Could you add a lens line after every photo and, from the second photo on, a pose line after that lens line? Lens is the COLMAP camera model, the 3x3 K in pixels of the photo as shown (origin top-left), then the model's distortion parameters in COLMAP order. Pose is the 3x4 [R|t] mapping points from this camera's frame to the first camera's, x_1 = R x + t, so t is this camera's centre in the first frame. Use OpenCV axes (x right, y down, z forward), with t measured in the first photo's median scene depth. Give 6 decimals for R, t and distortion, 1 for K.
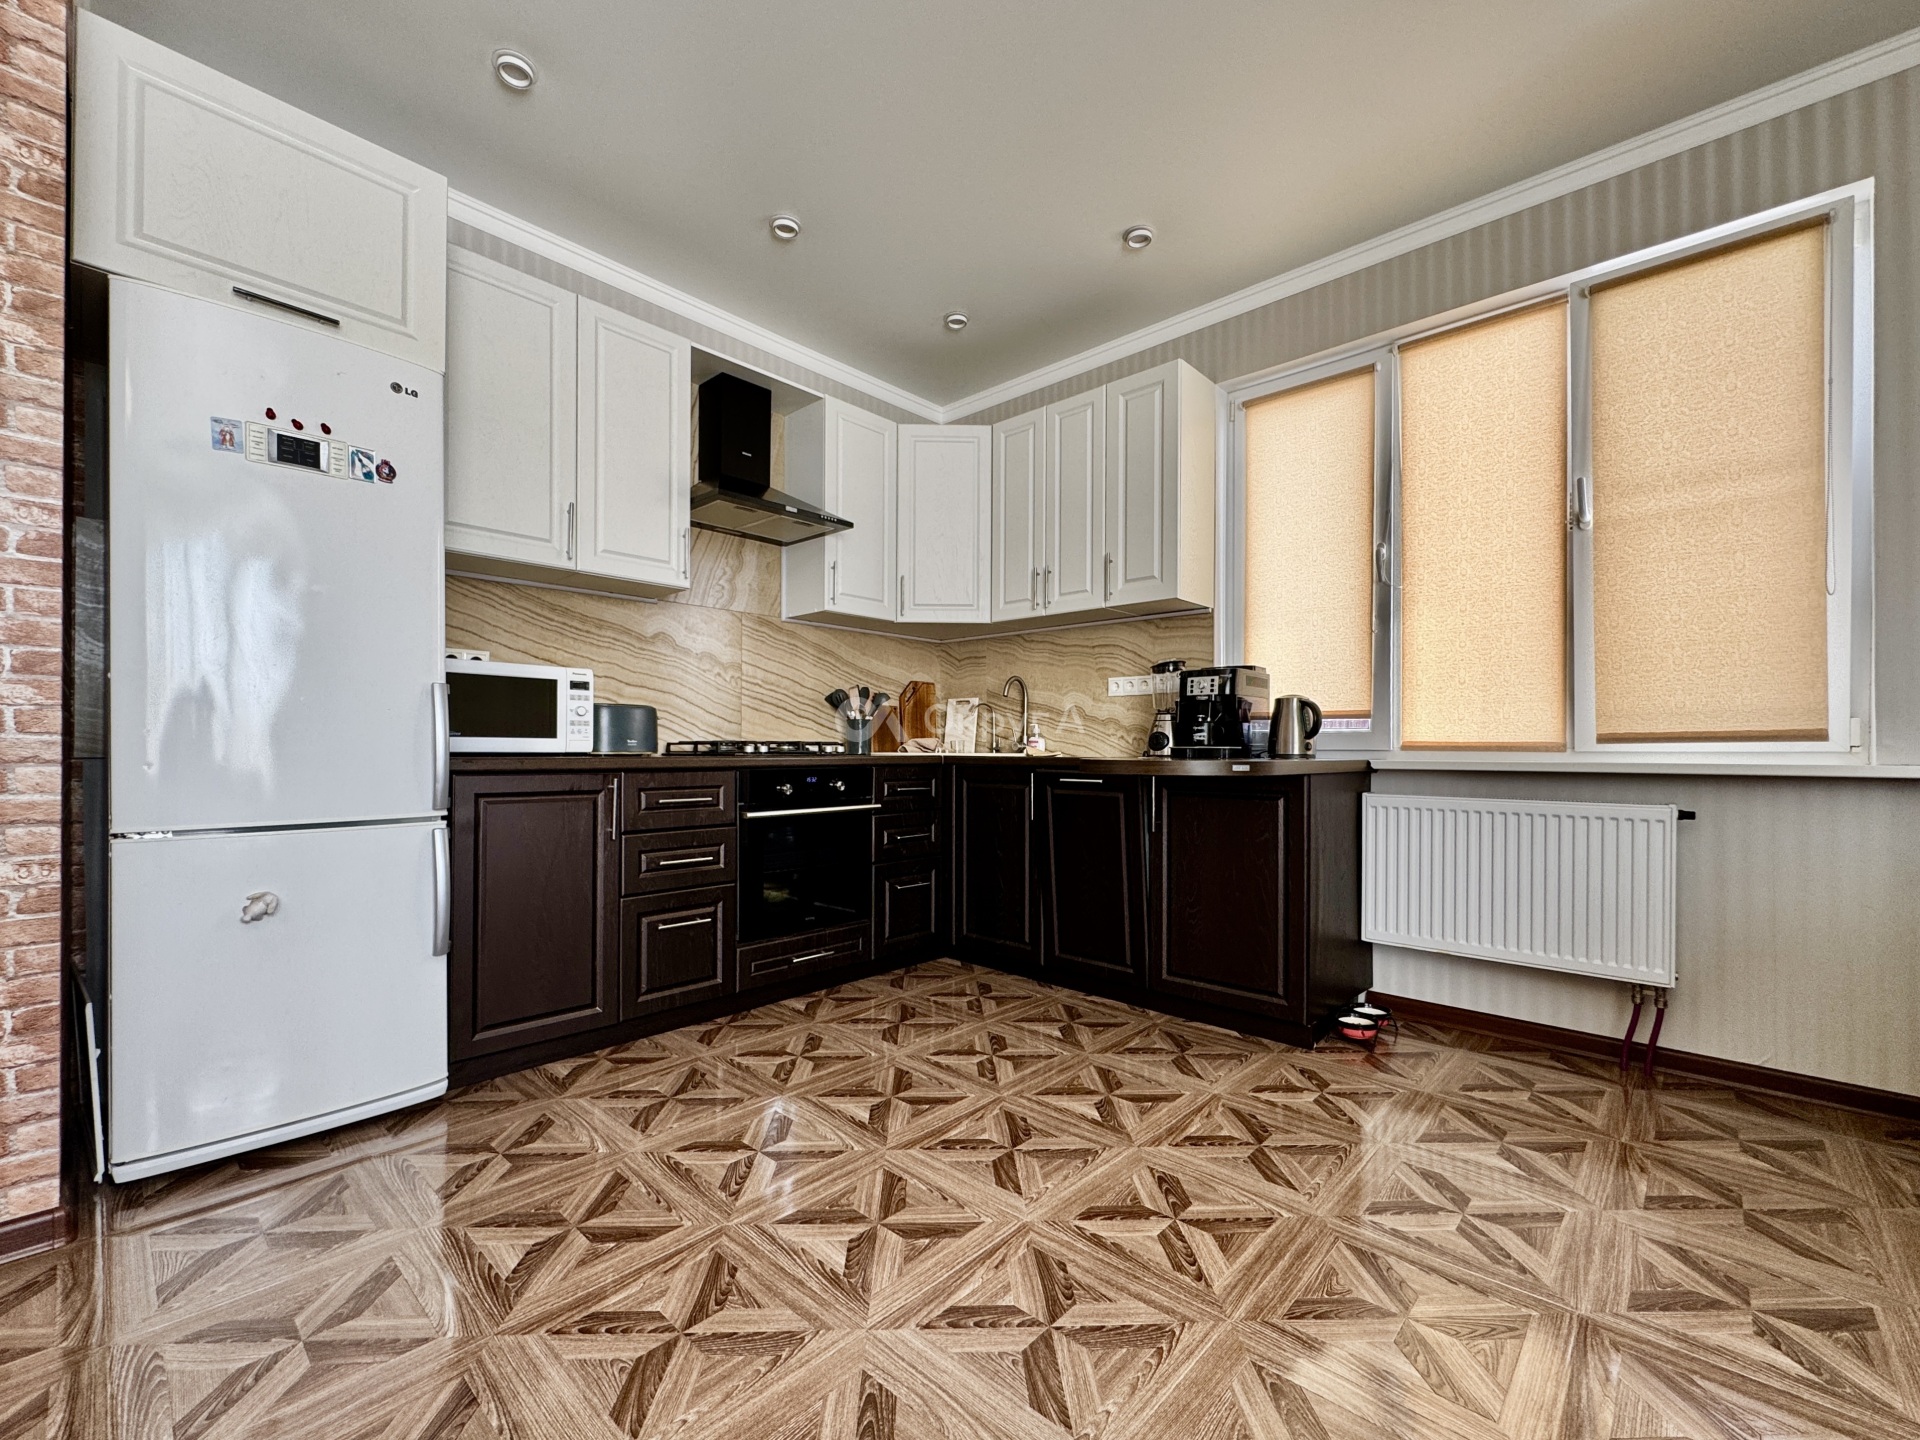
lens RADIAL K [[786.7, 0, 952.5], [0, 786.7, 751.3], [0, 0, 1]] dist [-0.006144, 0.001286]
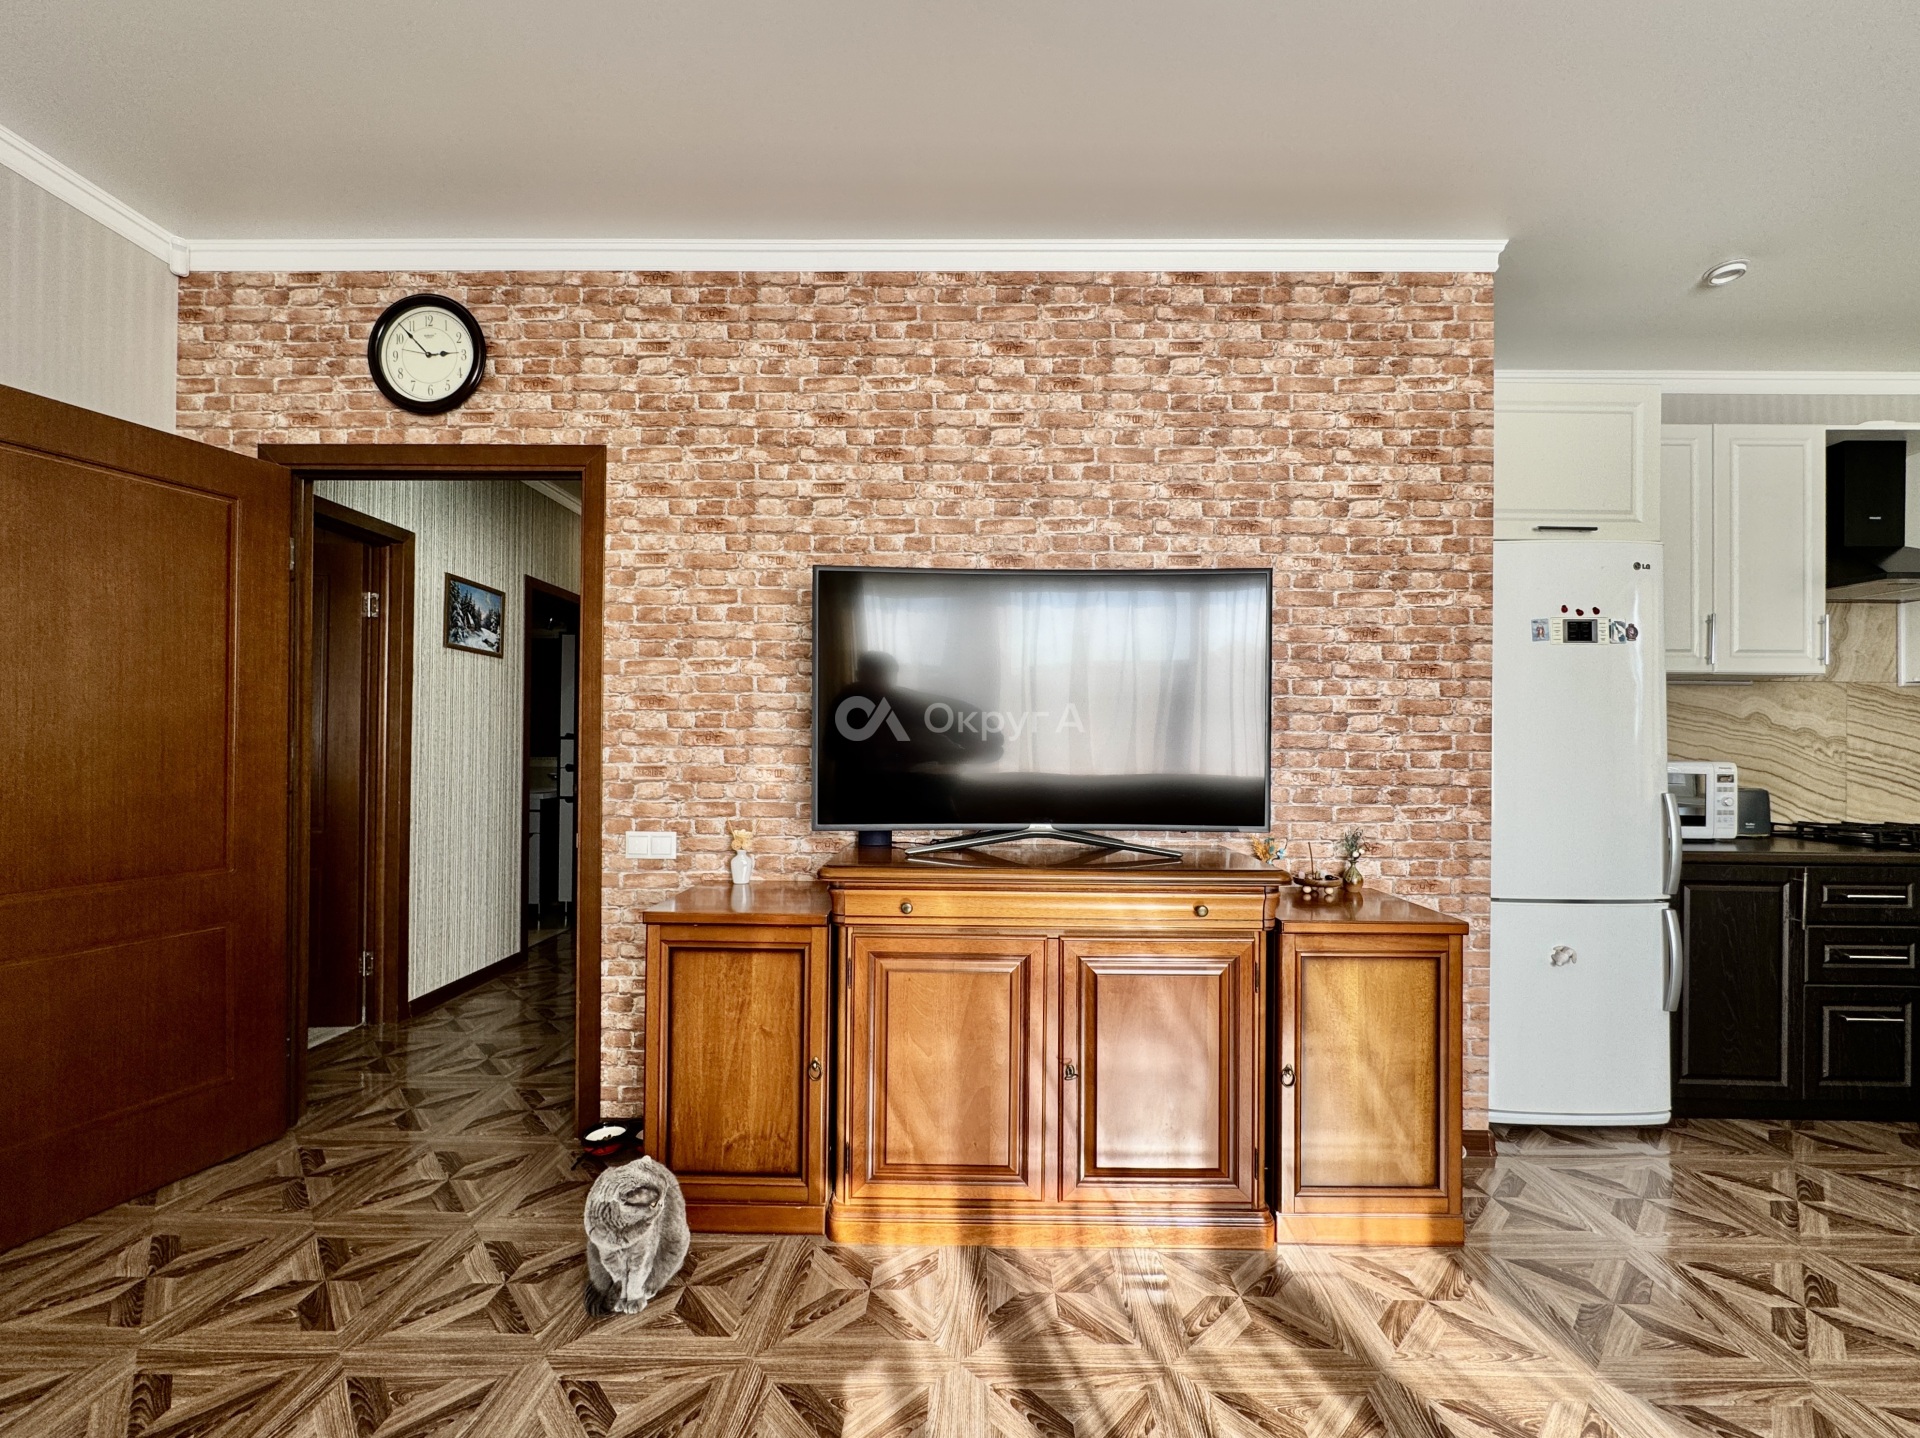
lens RADIAL K [[786.7, 0, 967.5], [0, 786.7, 740.2], [0, 0, 1]] dist [-0.006144, 0.001286]
pose [[0.681175, -0.003863, -0.732110, -0.389497], [-0.007165, 0.999903, -0.011943, -0.115604], [0.732085, 0.013380, 0.681081, -0.513813]]
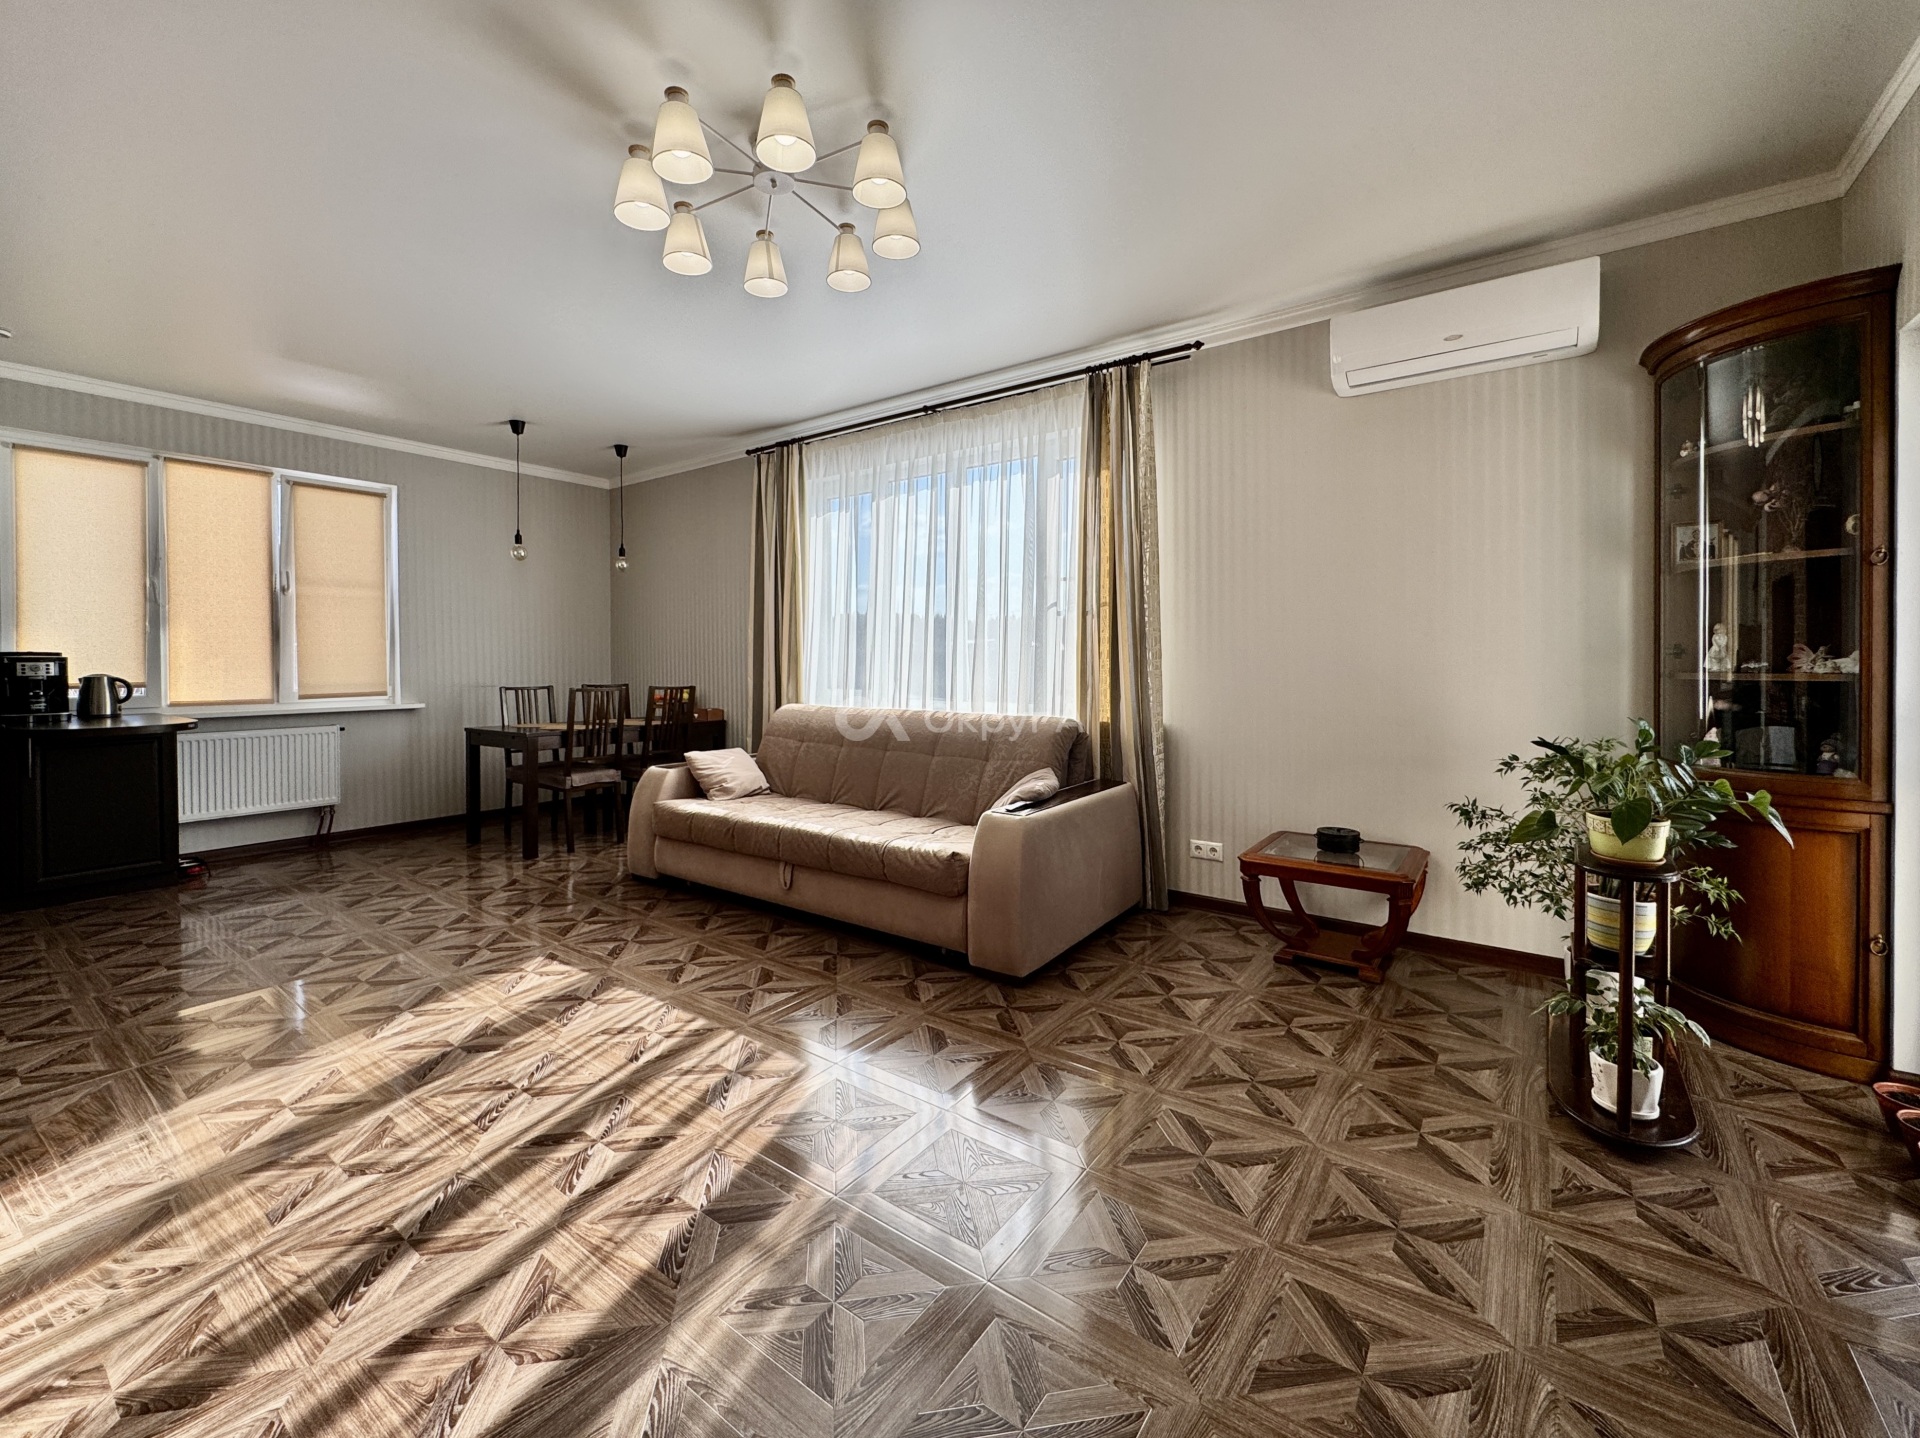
lens RADIAL K [[786.7, 0, 970.1], [0, 786.7, 668.9], [0, 0, 1]] dist [-0.006144, 0.001286]
pose [[-0.131666, -0.017038, 0.991148, -1.377227], [0.006004, 0.999820, 0.017984, -0.109500], [-0.991276, 0.008319, -0.131540, -0.469928]]
